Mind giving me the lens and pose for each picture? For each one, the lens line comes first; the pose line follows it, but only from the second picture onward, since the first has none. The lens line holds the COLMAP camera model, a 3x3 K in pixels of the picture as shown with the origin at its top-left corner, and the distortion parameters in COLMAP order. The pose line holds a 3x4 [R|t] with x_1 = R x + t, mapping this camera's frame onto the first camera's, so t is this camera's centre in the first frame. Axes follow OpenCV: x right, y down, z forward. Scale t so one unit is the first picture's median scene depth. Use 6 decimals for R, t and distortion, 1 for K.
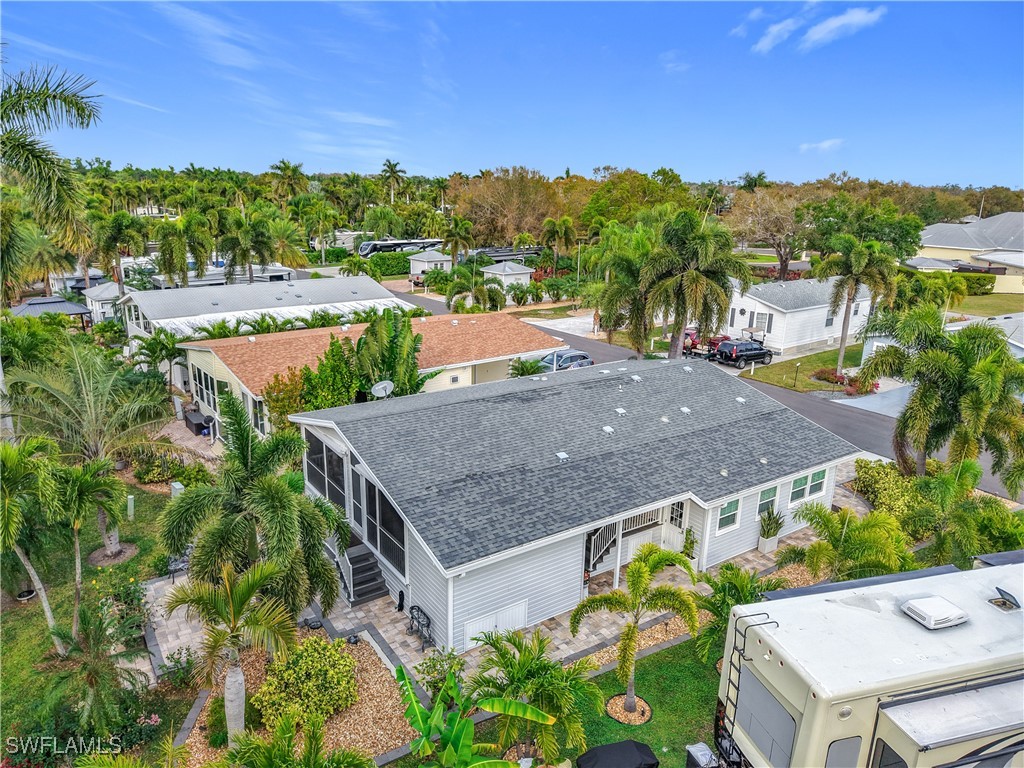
lens RADIAL K [[741.8, 0, 512.0], [0, 741.8, 384.0], [0, 0, 1]] dist [0.009666, -0.002494]
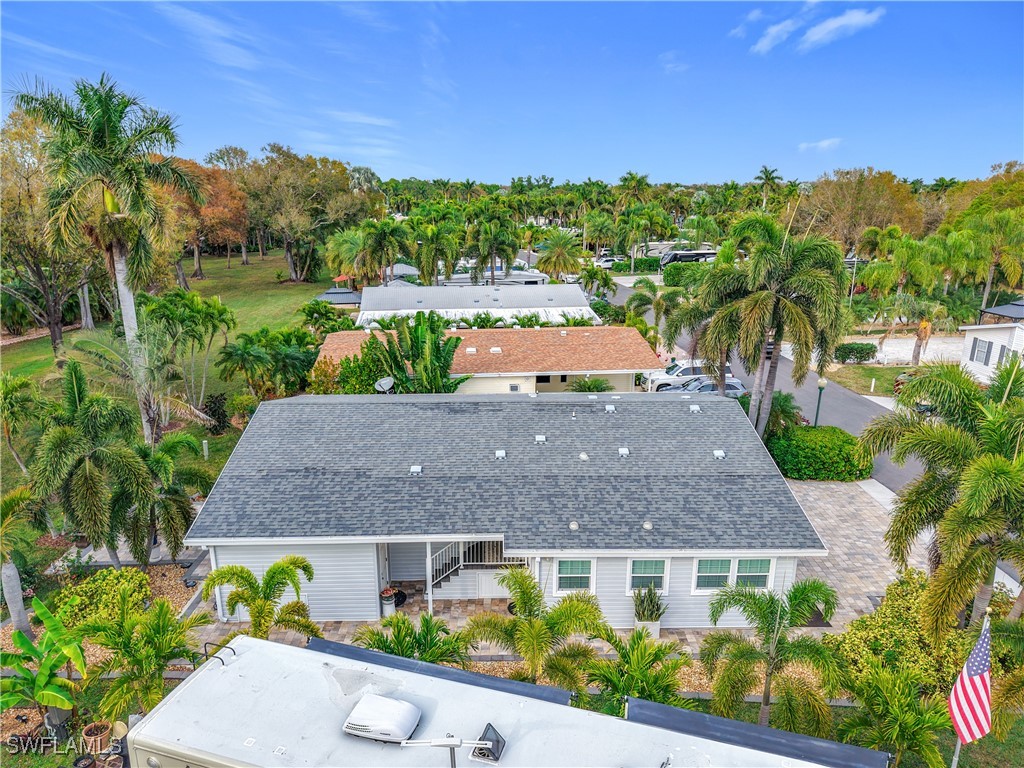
lens RADIAL K [[741.8, 0, 512.0], [0, 741.8, 384.0], [0, 0, 1]] dist [0.009666, -0.002494]
pose [[0.819961, 0.120695, -0.559551, 0.501634], [-0.127622, 0.991460, 0.026841, -0.040434], [0.558012, 0.049403, 0.828361, 0.182558]]
